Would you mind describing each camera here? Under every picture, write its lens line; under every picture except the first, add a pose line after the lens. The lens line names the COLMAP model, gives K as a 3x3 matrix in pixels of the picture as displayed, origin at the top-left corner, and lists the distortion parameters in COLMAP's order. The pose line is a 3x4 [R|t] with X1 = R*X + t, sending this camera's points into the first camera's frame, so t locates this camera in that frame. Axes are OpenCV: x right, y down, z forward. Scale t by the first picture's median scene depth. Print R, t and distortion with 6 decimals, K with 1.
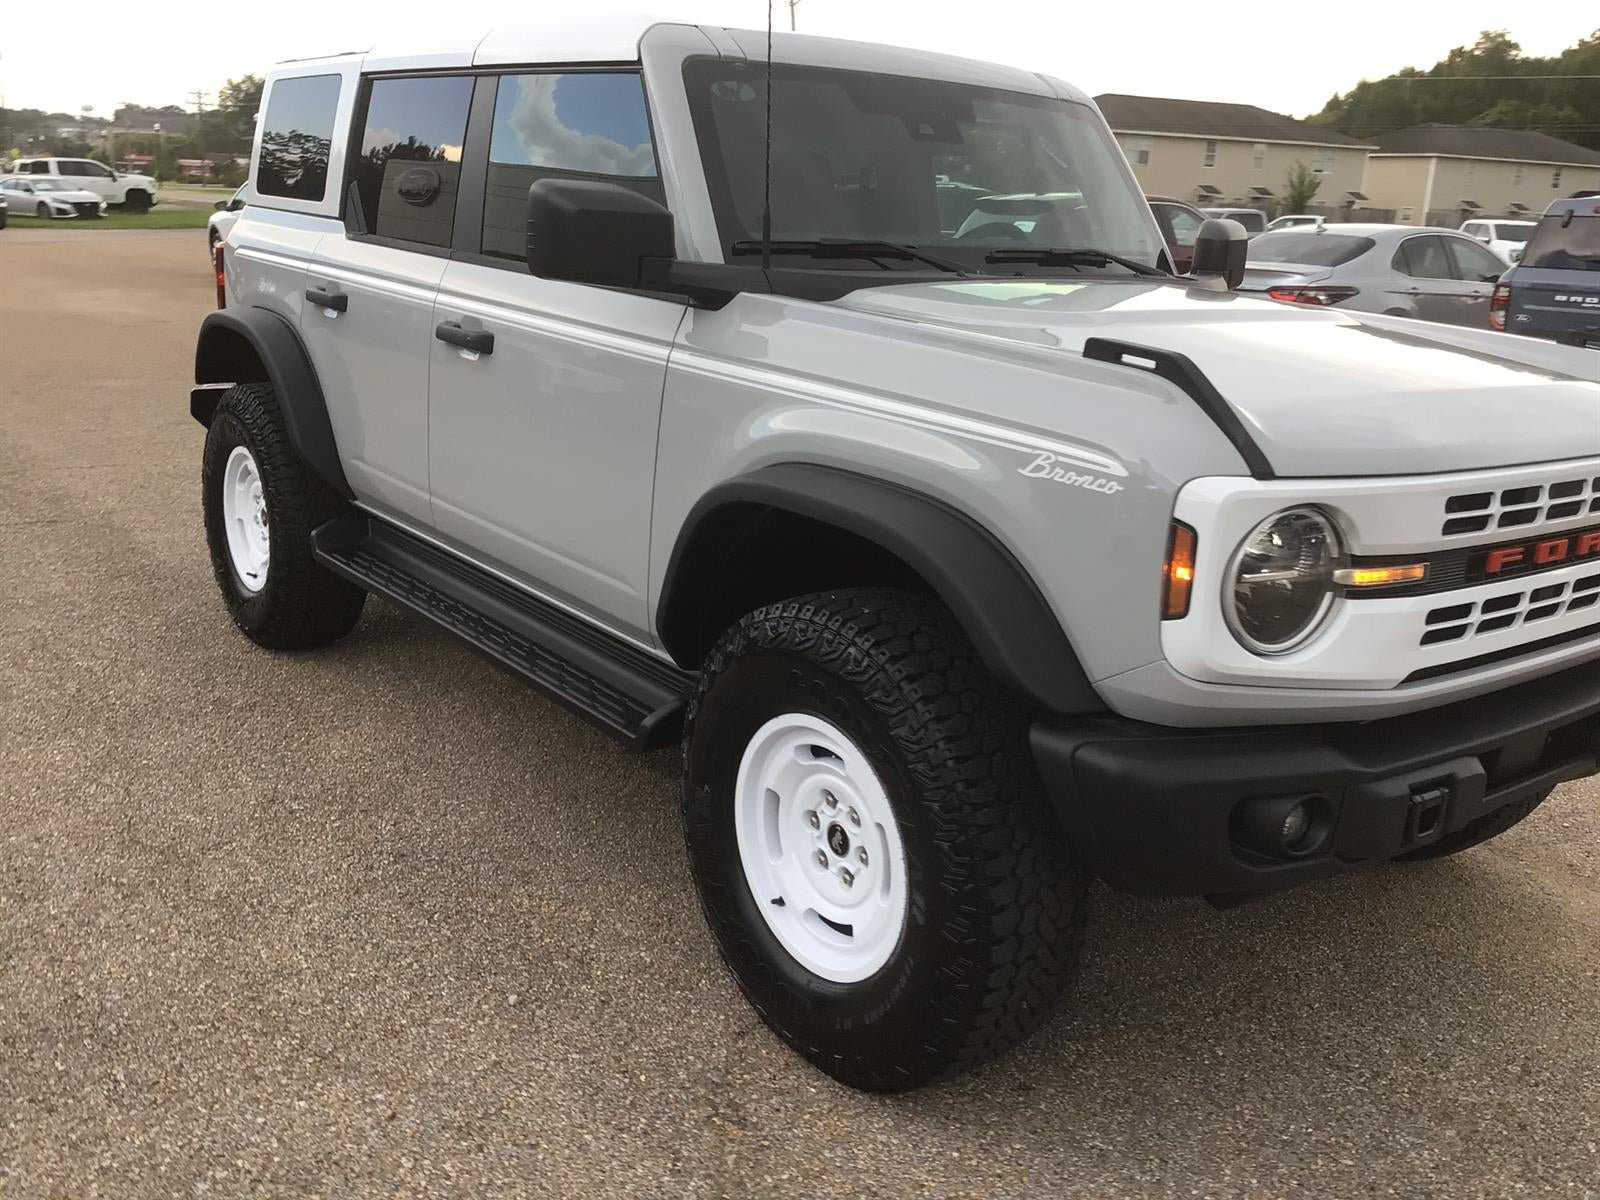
lens RADIAL K [[1464.4, 0, 842.7], [0, 1464.4, 598.9], [0, 0, 1]] dist [0.020438, 0.000000]
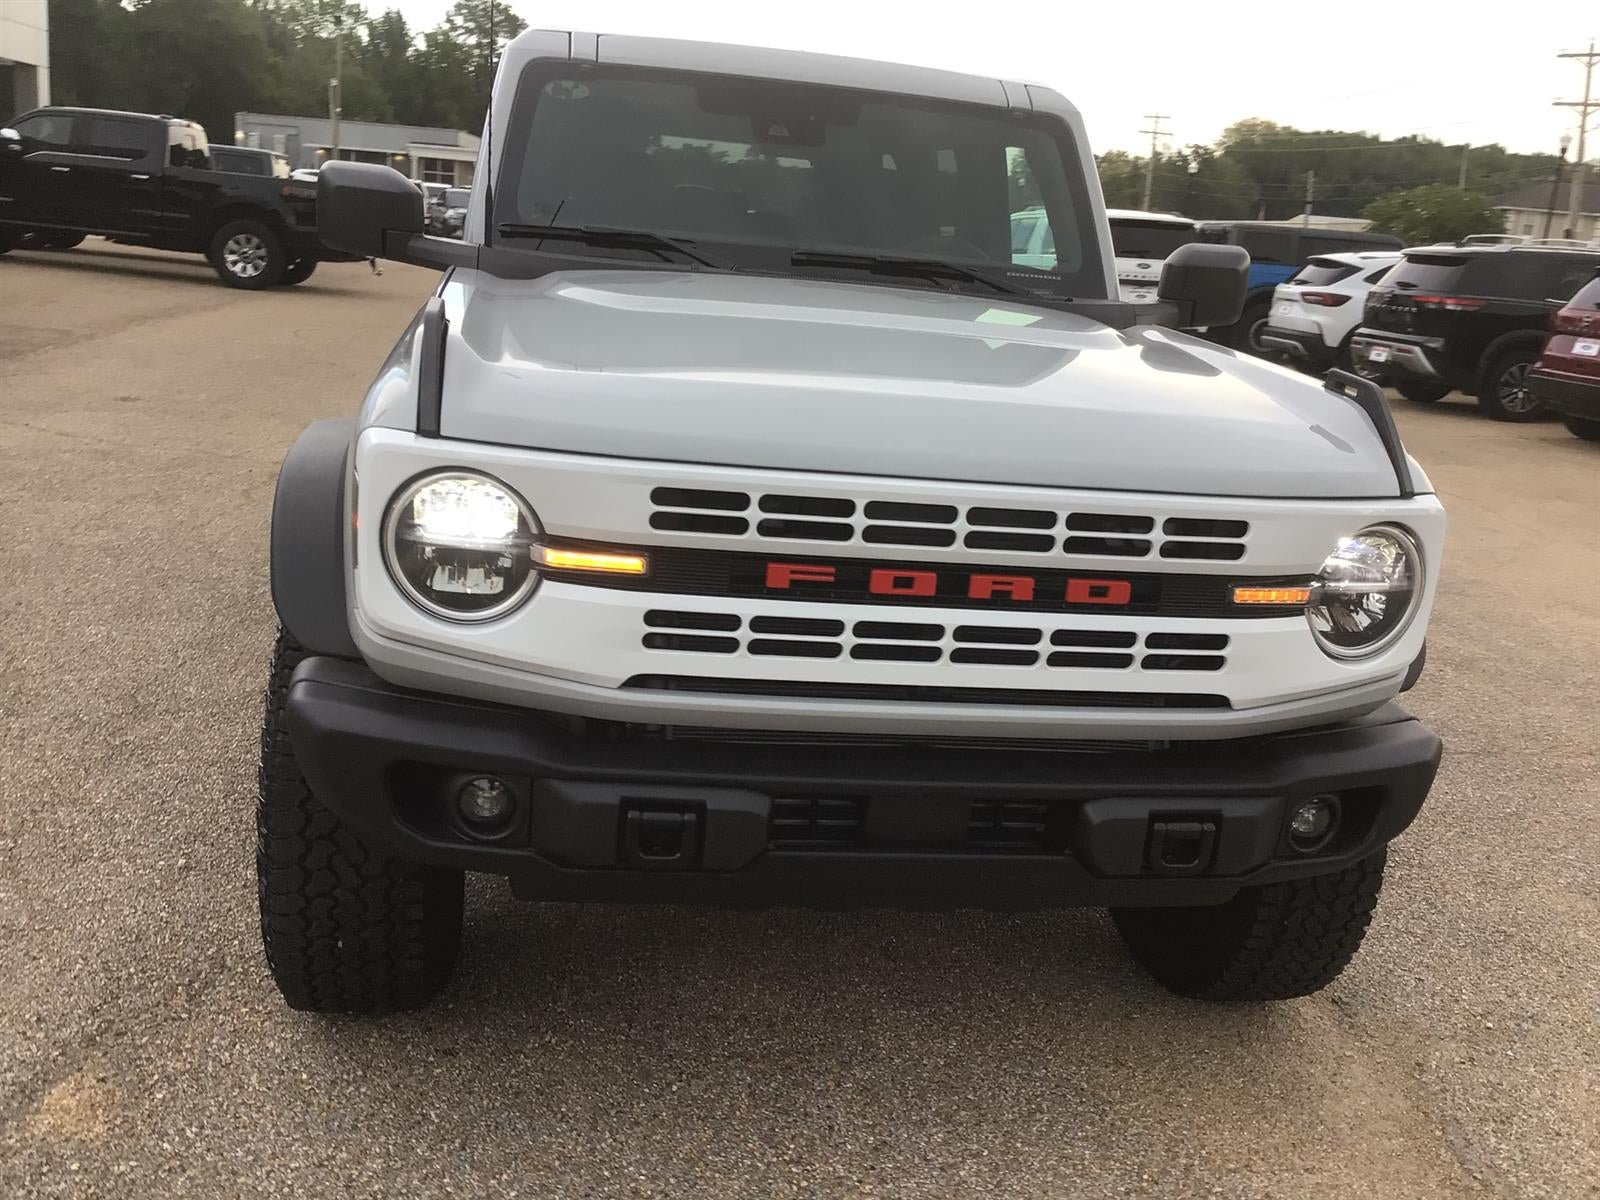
lens RADIAL K [[1464.4, 0, 819.3], [0, 1464.4, 596.4], [0, 0, 1]] dist [0.020438, 0.000000]
pose [[0.878153, 0.146411, -0.455425, 0.810738], [-0.166049, 0.986112, -0.003159, -0.013812], [0.448638, 0.078397, 0.890269, 0.209471]]
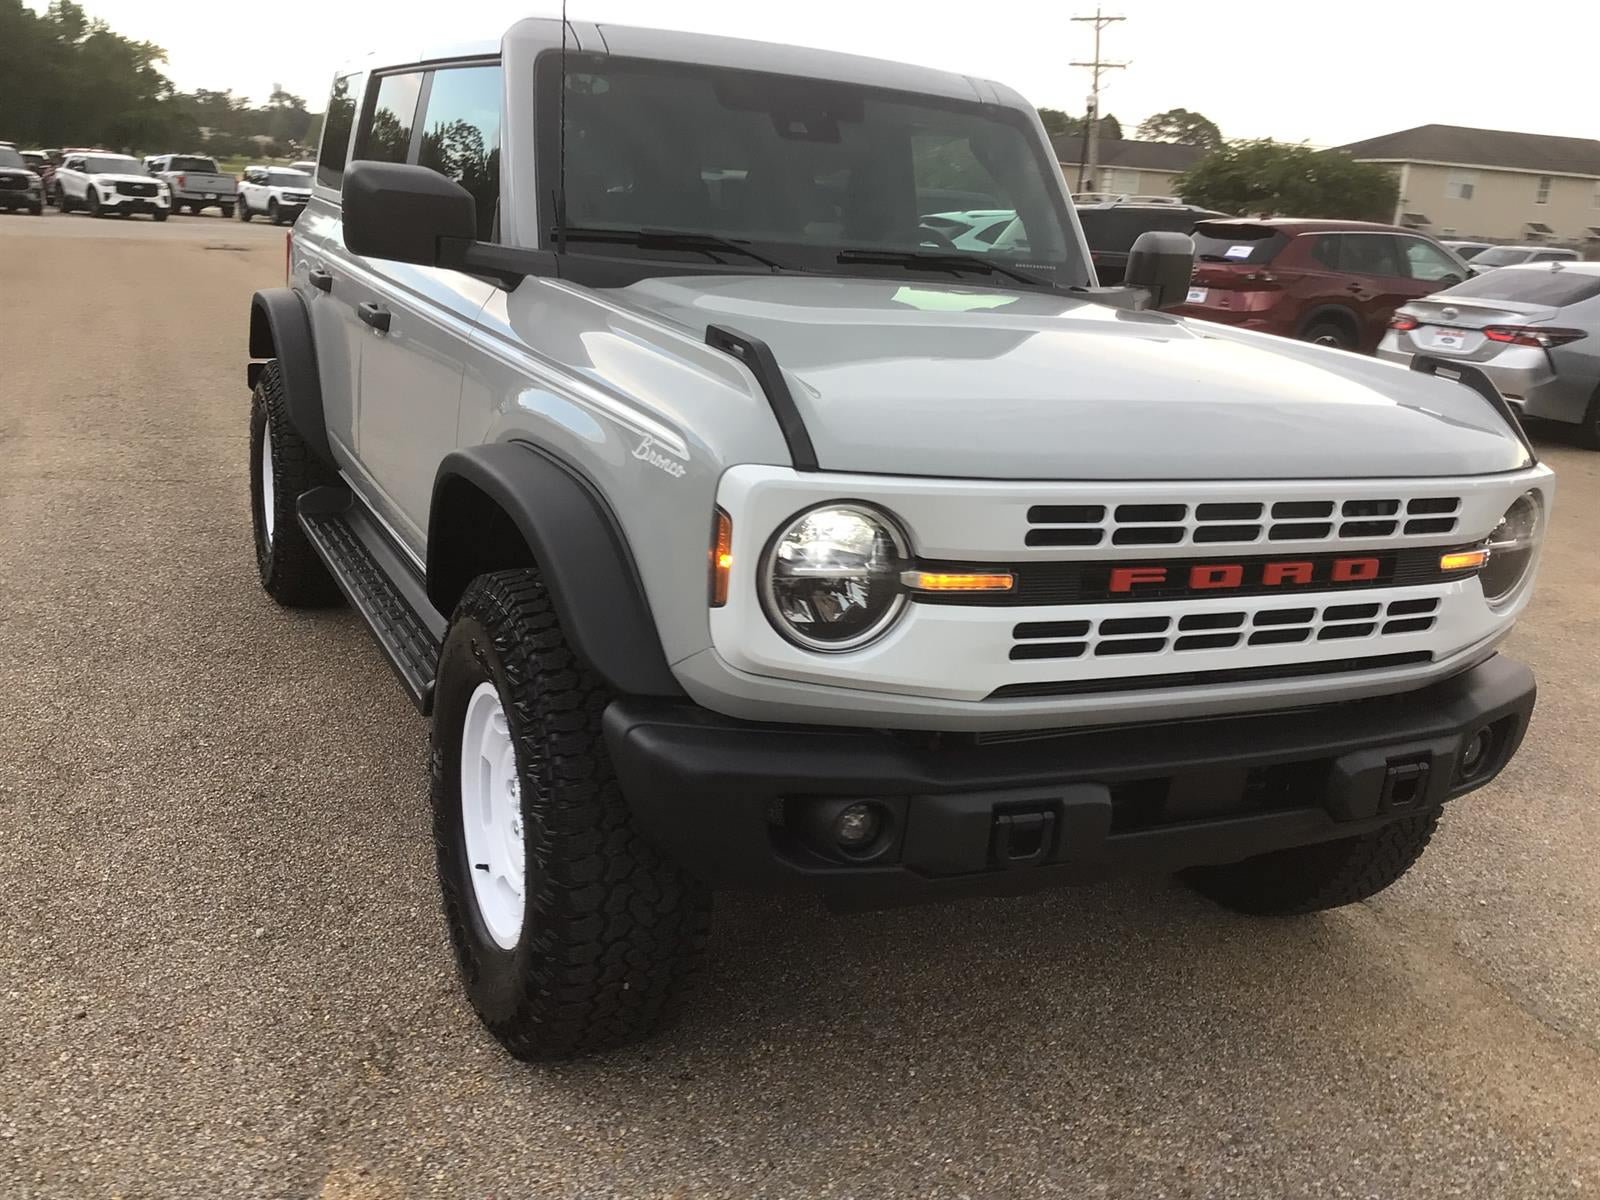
lens RADIAL K [[1464.4, 0, 824.2], [0, 1464.4, 607.8], [0, 0, 1]] dist [0.020438, 0.000000]
pose [[0.978945, 0.081007, -0.187363, 0.405745], [-0.082620, 0.996581, -0.000803, 0.008020], [0.186658, 0.016266, 0.982290, 0.034880]]
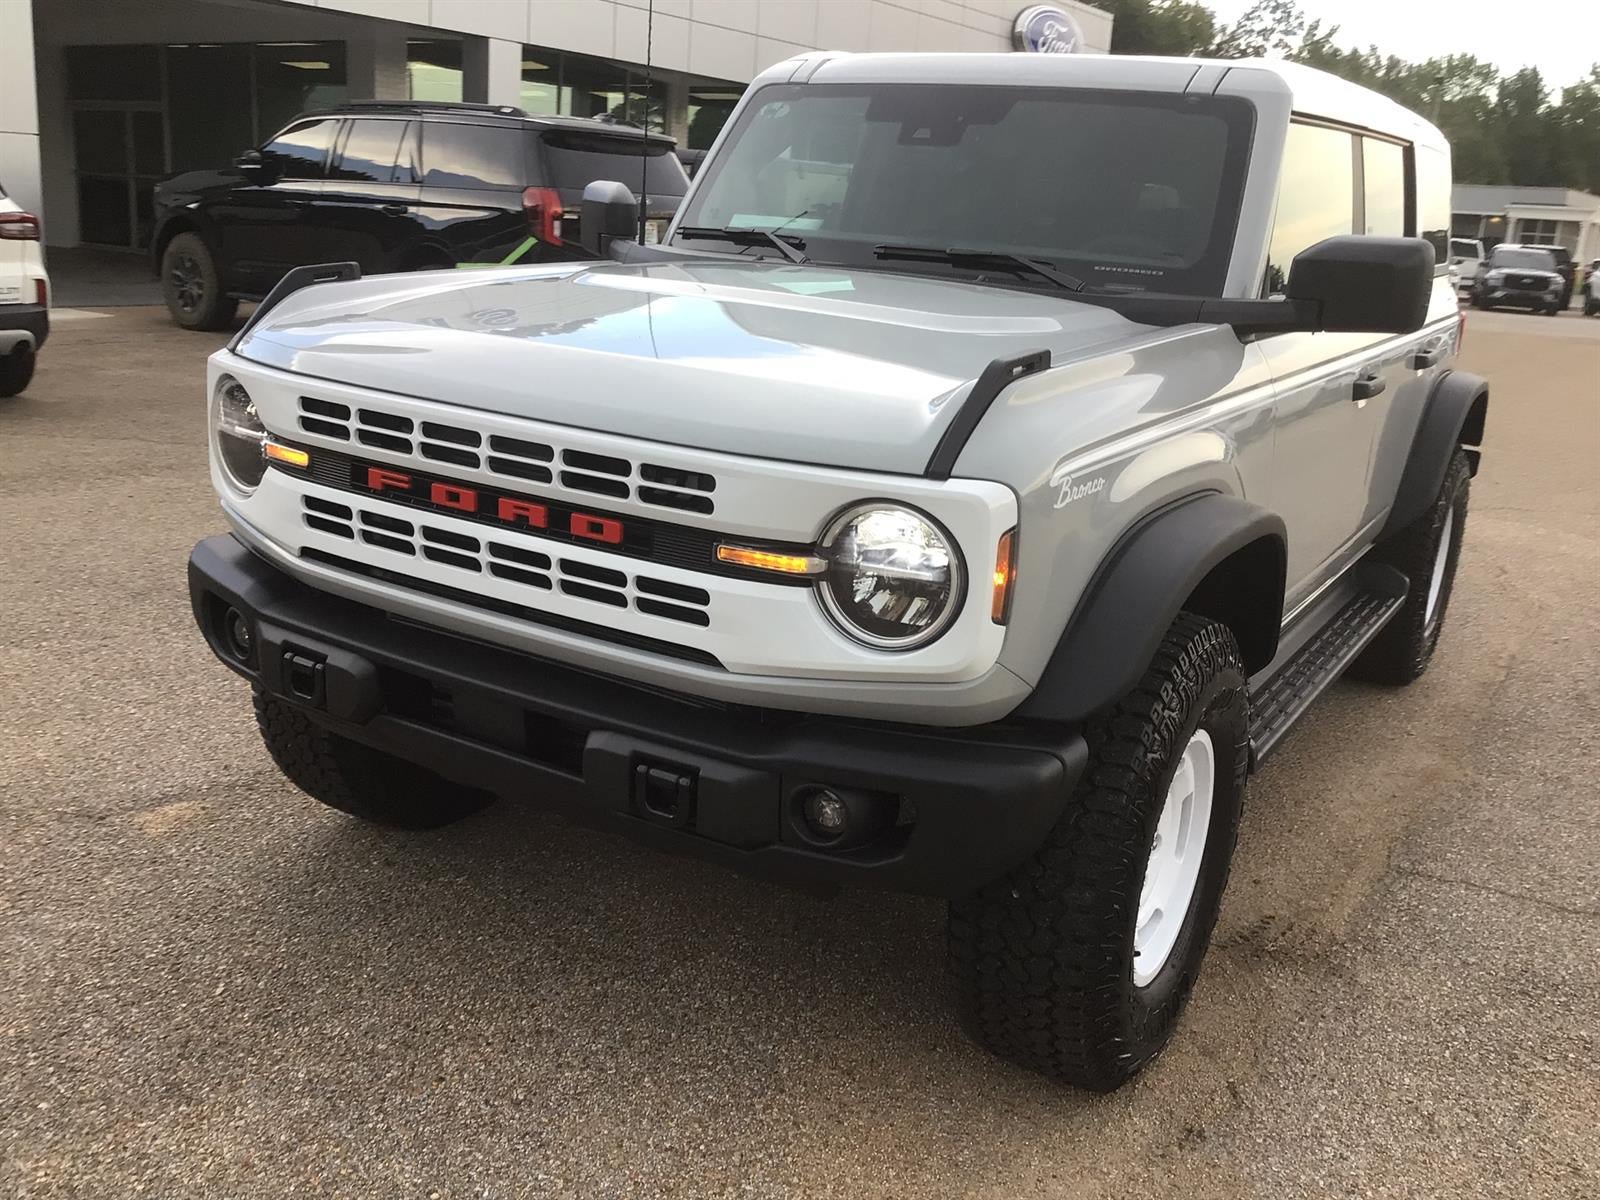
lens RADIAL K [[1464.4, 0, 805.6], [0, 1464.4, 594.4], [0, 0, 1]] dist [0.020438, 0.000000]
pose [[0.353872, 0.221864, -0.908598, 1.443384], [-0.290513, 0.949480, 0.118700, -0.152880], [0.889031, 0.221955, 0.400449, 0.808757]]
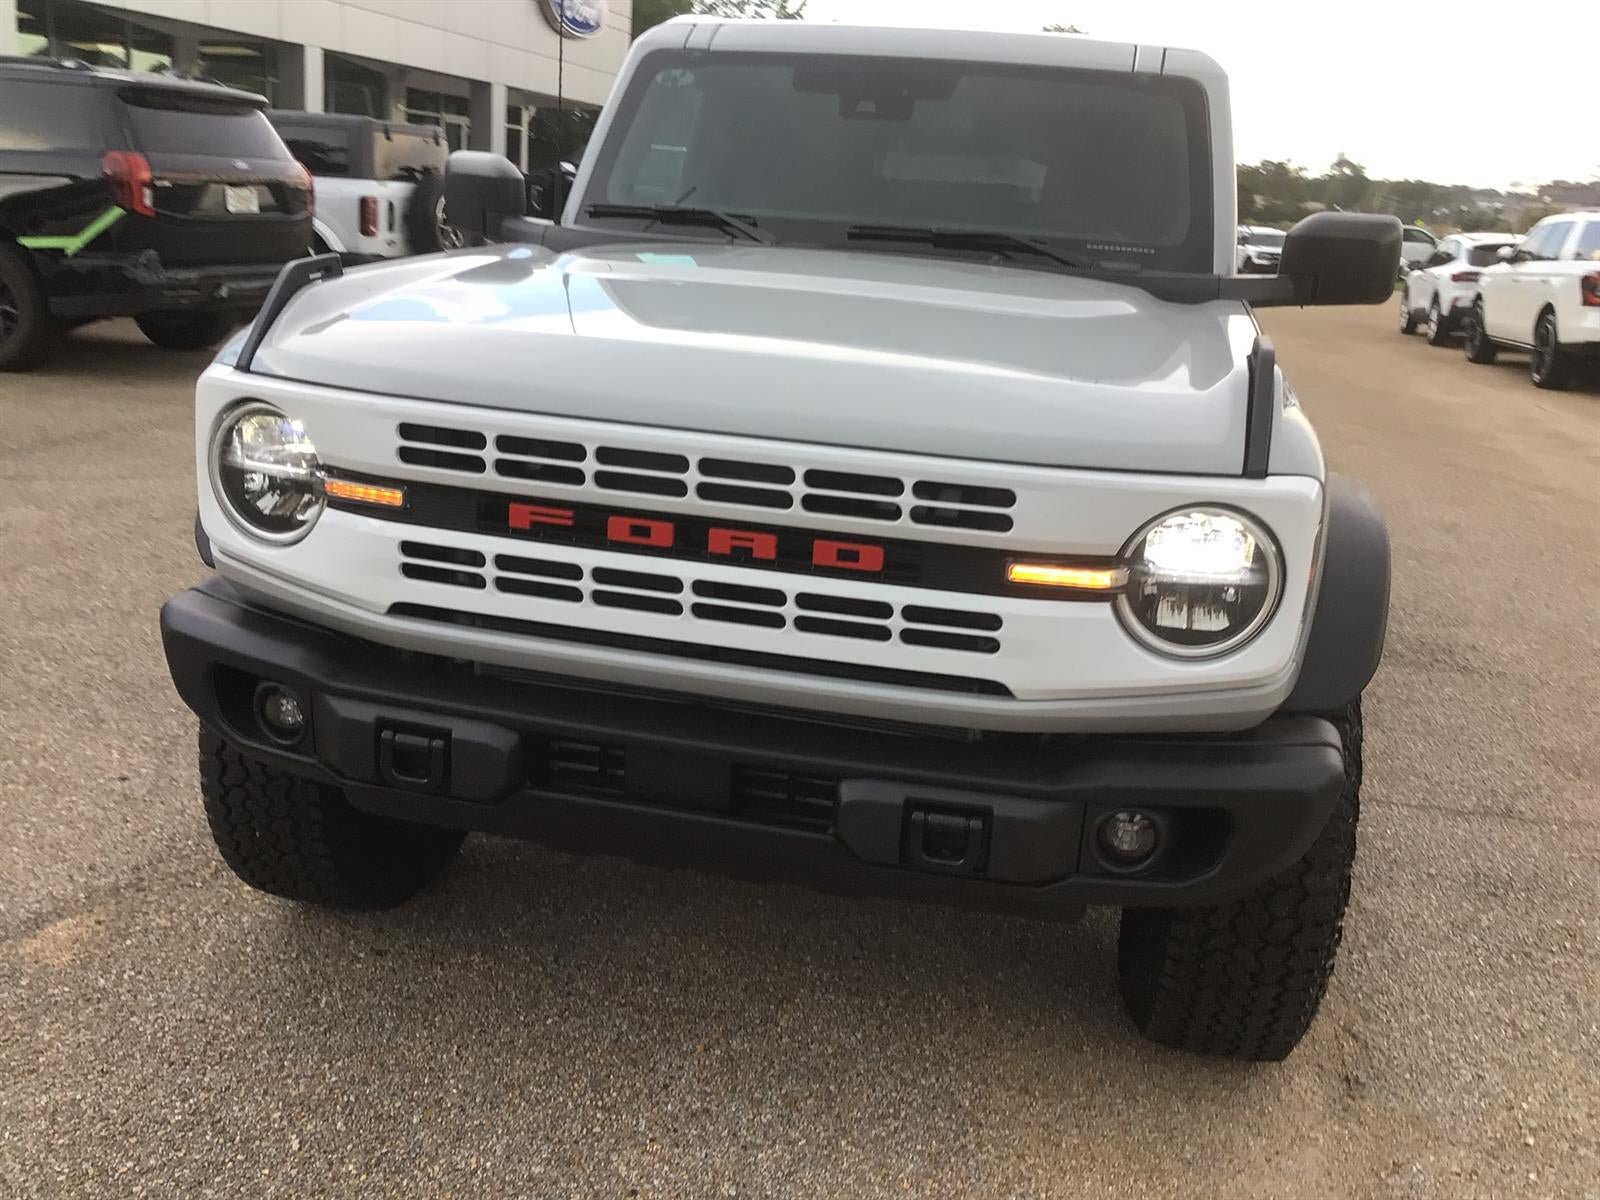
lens RADIAL K [[1464.4, 0, 814.2], [0, 1464.4, 600.3], [0, 0, 1]] dist [0.020438, 0.000000]
pose [[0.640805, 0.200191, -0.741143, 1.159182], [-0.233255, 0.970533, 0.060475, -0.067534], [0.731411, 0.134122, 0.668618, 0.495645]]
